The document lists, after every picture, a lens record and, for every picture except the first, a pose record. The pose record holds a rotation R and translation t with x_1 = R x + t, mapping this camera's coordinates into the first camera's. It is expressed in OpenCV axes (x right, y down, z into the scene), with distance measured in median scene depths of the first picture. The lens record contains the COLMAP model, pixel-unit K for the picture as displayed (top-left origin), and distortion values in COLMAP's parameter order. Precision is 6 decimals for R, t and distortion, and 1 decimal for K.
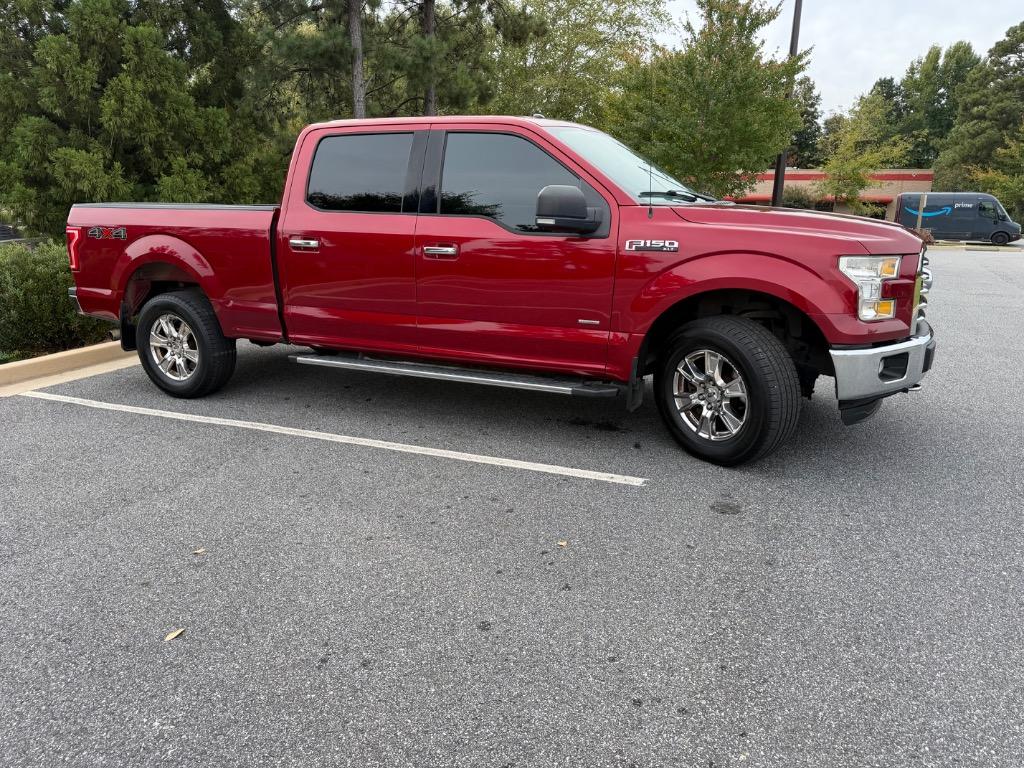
lens RADIAL K [[738.3, 0, 516.7], [0, 738.3, 384.2], [0, 0, 1]] dist [0.019325, -0.025485]
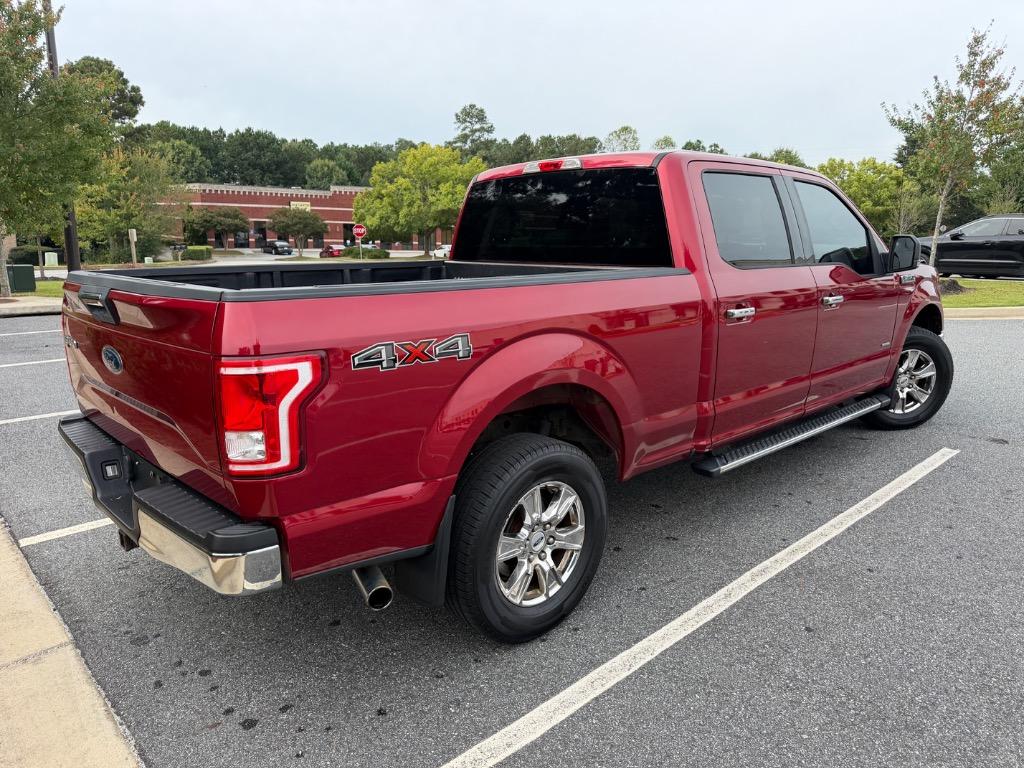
lens RADIAL K [[738.3, 0, 516.7], [0, 738.3, 384.2], [0, 0, 1]] dist [0.019325, -0.025485]
pose [[0.393556, -0.197837, 0.897761, -1.028168], [0.230911, 0.966534, 0.111767, -0.246076], [-0.889828, 0.163316, 0.426068, 0.851590]]
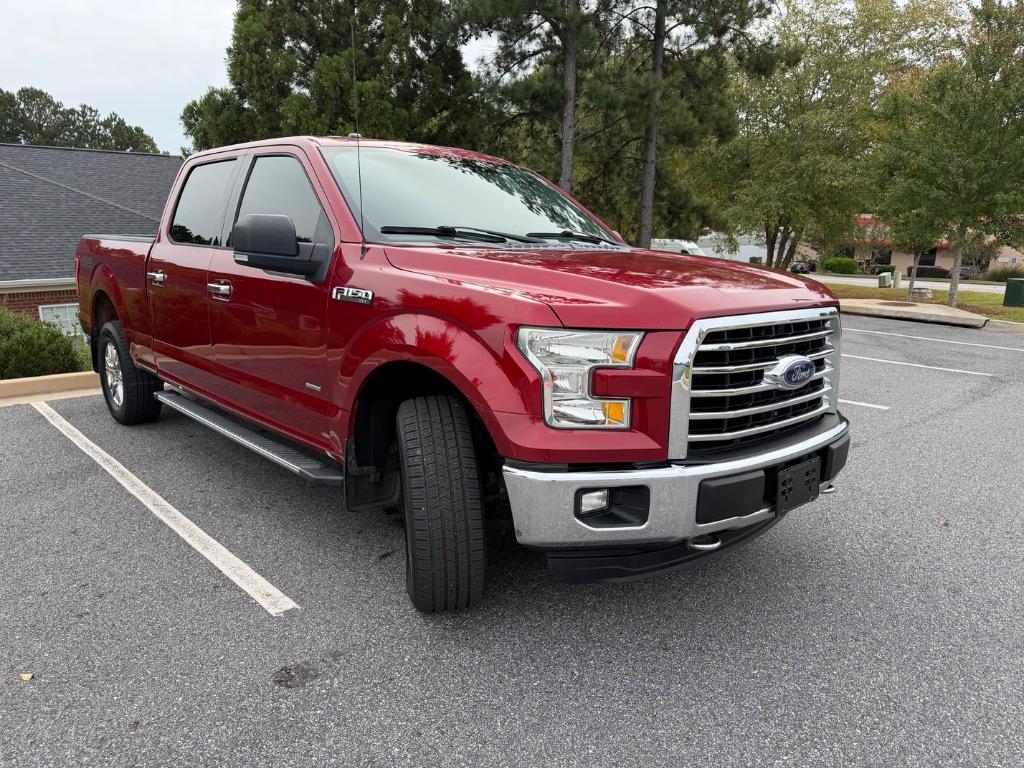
lens RADIAL K [[738.3, 0, 516.7], [0, 738.3, 384.2], [0, 0, 1]] dist [0.019325, -0.025485]
pose [[0.911486, 0.098823, -0.399284, 0.517809], [-0.120388, 0.992297, -0.029228, -0.074881], [0.393320, 0.074710, 0.916361, 0.295266]]
